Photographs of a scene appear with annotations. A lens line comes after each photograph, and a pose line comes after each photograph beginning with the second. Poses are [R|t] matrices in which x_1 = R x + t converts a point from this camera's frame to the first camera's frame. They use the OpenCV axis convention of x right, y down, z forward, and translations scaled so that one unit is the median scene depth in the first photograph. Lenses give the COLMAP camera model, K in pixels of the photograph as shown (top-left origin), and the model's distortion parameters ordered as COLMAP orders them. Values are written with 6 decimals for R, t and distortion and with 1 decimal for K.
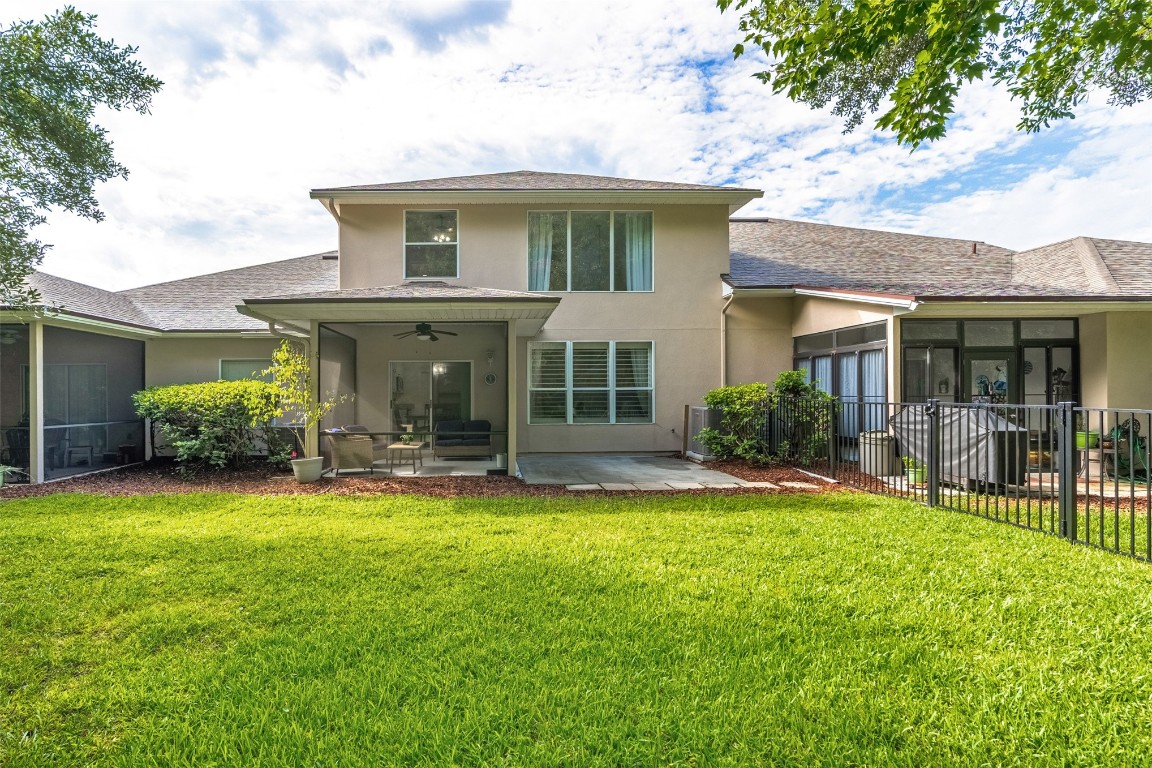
lens RADIAL K [[561.0, 0, 575.3], [0, 561.0, 398.9], [0, 0, 1]] dist [0.000769, 0.000003]
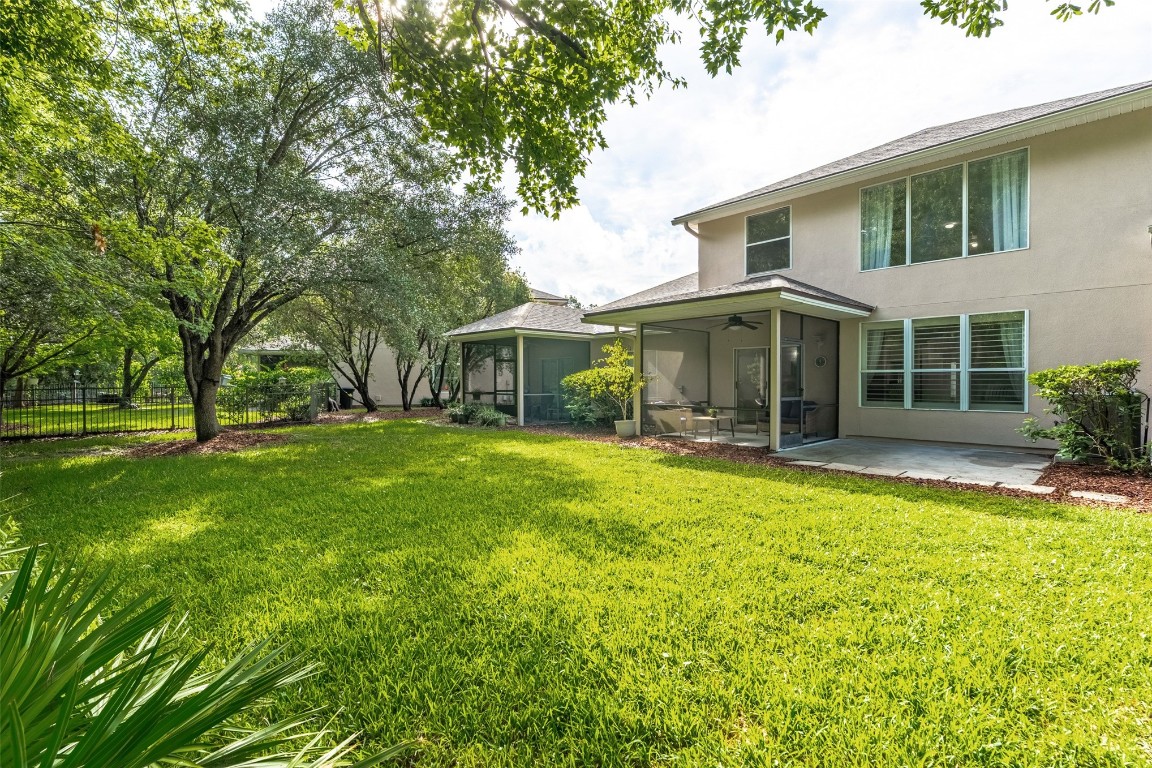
lens RADIAL K [[567.6, 0, 576.0], [0, 567.6, 384.0], [0, 0, 1]] dist [0.001208, 0.000082]
pose [[0.640417, 0.012115, -0.767932, 0.359634], [-0.006821, 0.999926, 0.010087, -0.001497], [0.767997, -0.001222, 0.640452, -0.015598]]
